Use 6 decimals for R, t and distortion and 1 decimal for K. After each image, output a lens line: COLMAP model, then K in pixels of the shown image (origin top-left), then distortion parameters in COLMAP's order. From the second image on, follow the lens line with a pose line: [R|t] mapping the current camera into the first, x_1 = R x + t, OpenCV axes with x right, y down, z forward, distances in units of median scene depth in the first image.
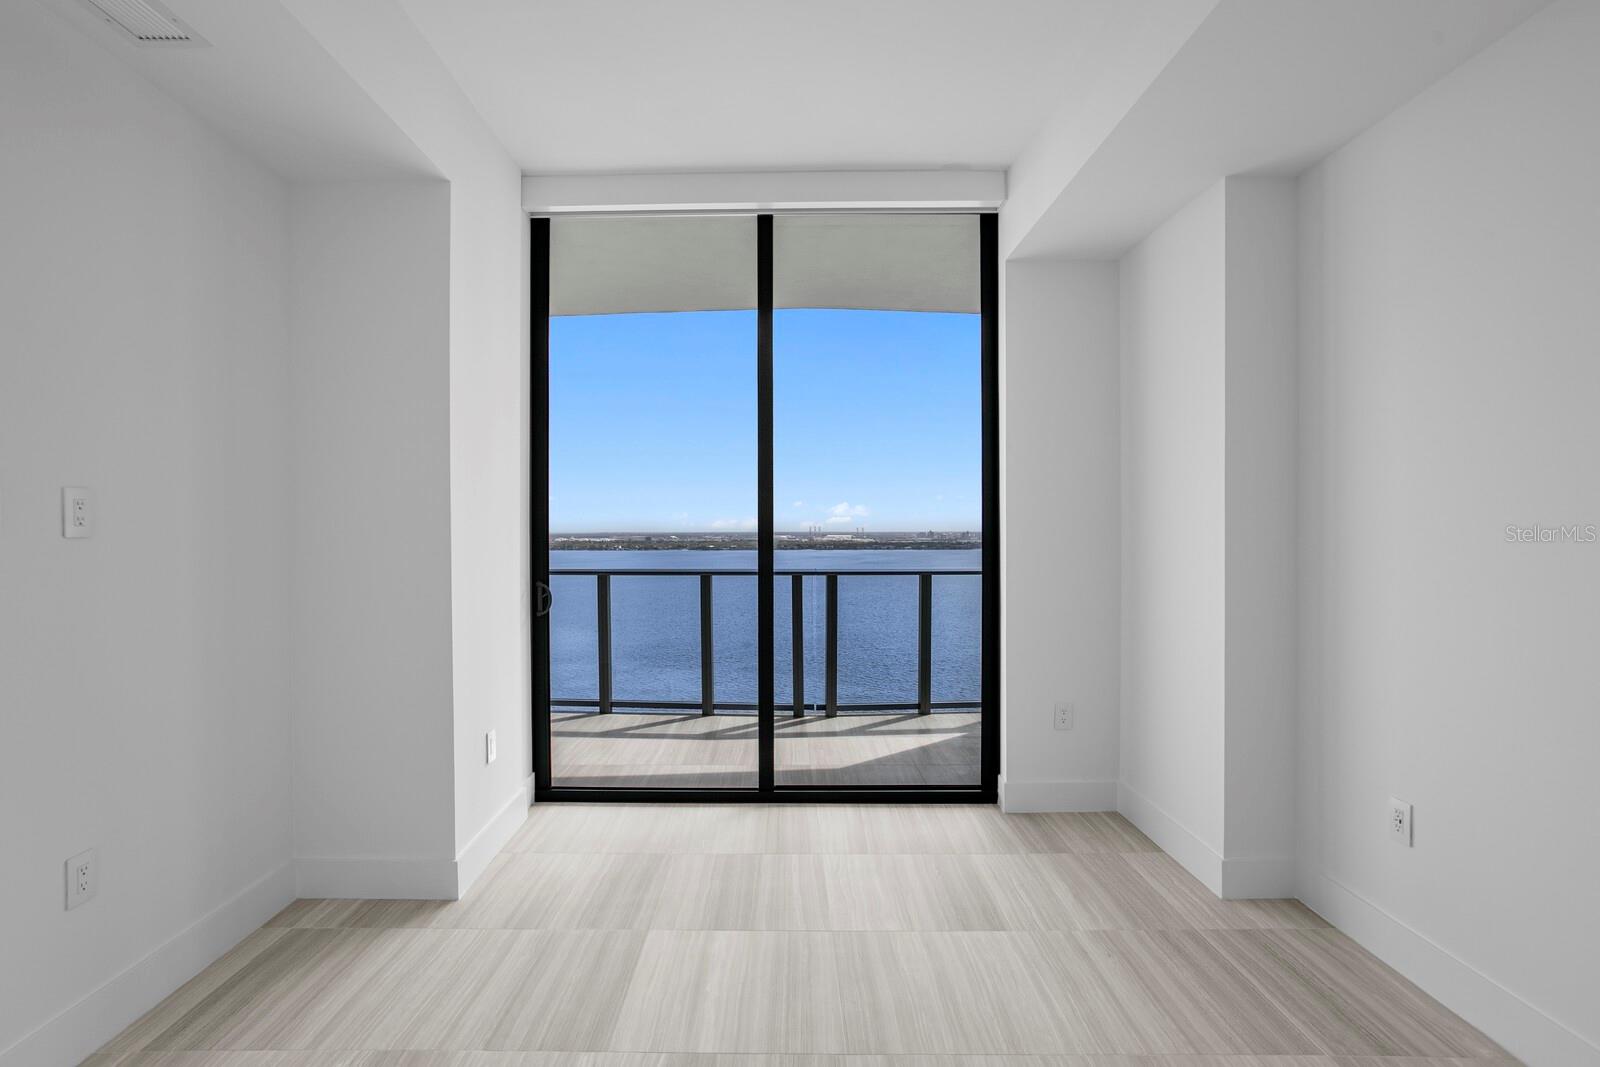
lens RADIAL K [[782.5, 0, 780.8], [0, 782.5, 536.3], [0, 0, 1]] dist [-0.008278, 0.009844]
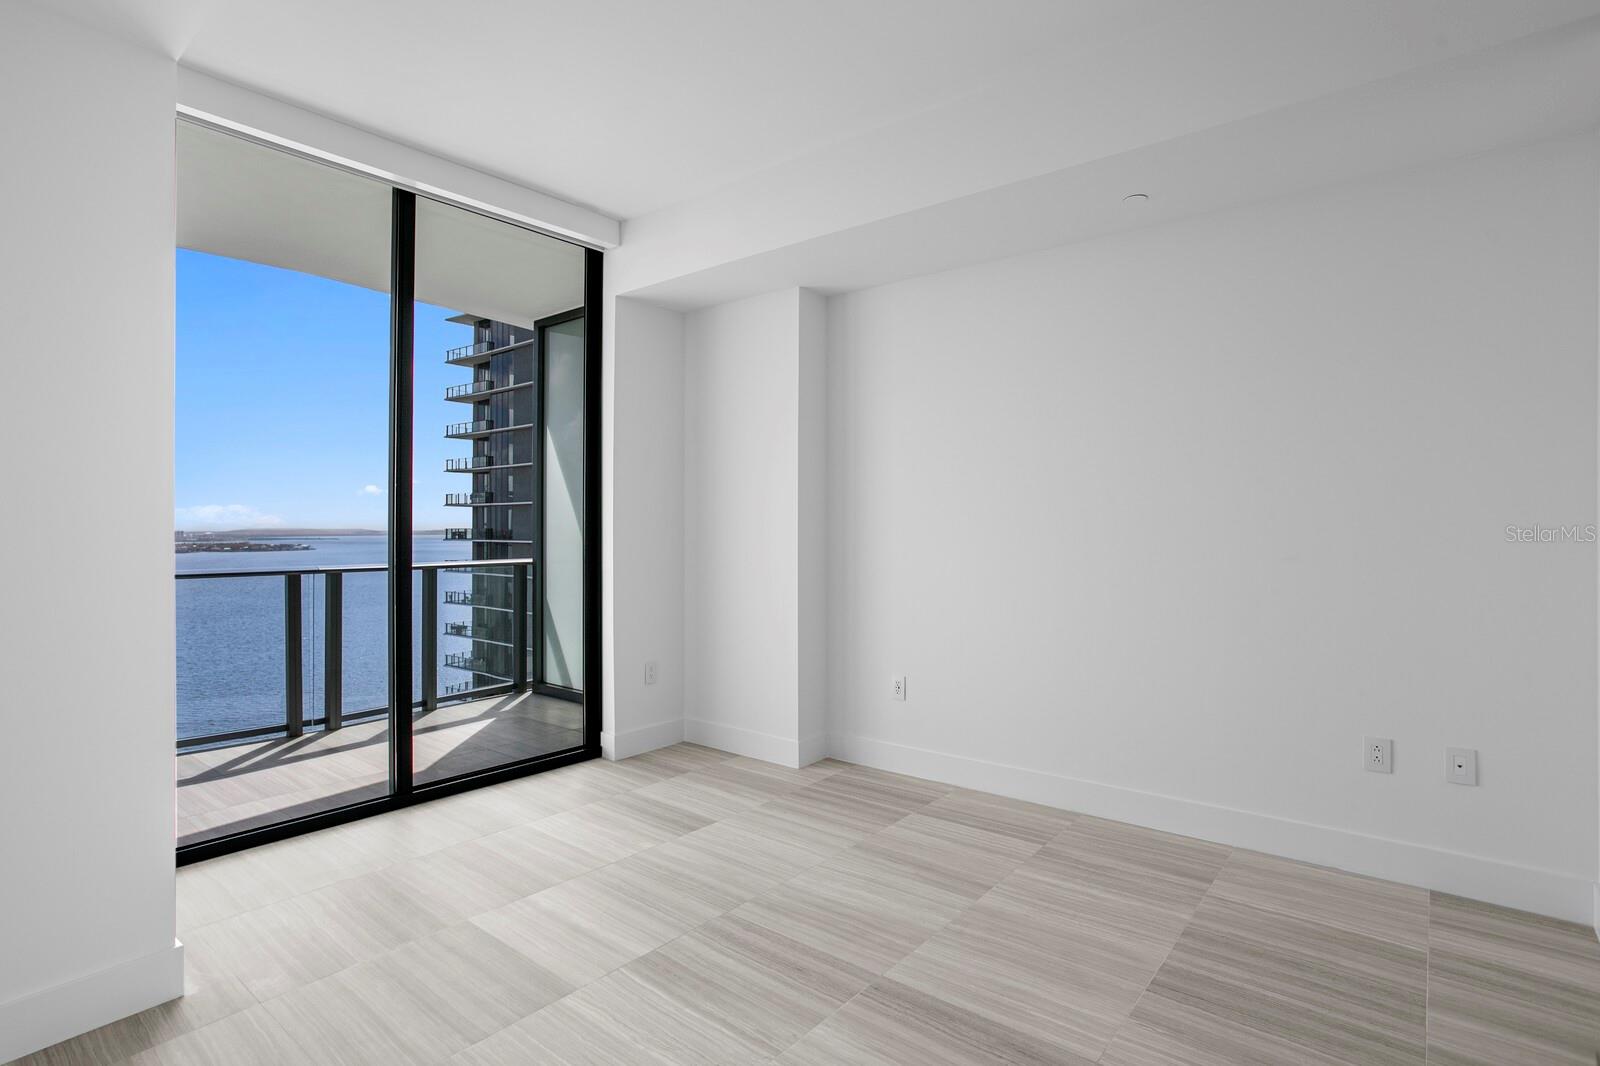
lens RADIAL K [[806.3, 0, 766.1], [0, 806.3, 534.2], [0, 0, 1]] dist [-0.033159, 0.018417]
pose [[0.648786, -0.005731, 0.760949, -0.556341], [0.007009, 0.999974, 0.001555, 0.011259], [-0.760938, 0.004325, 0.648810, 0.038645]]
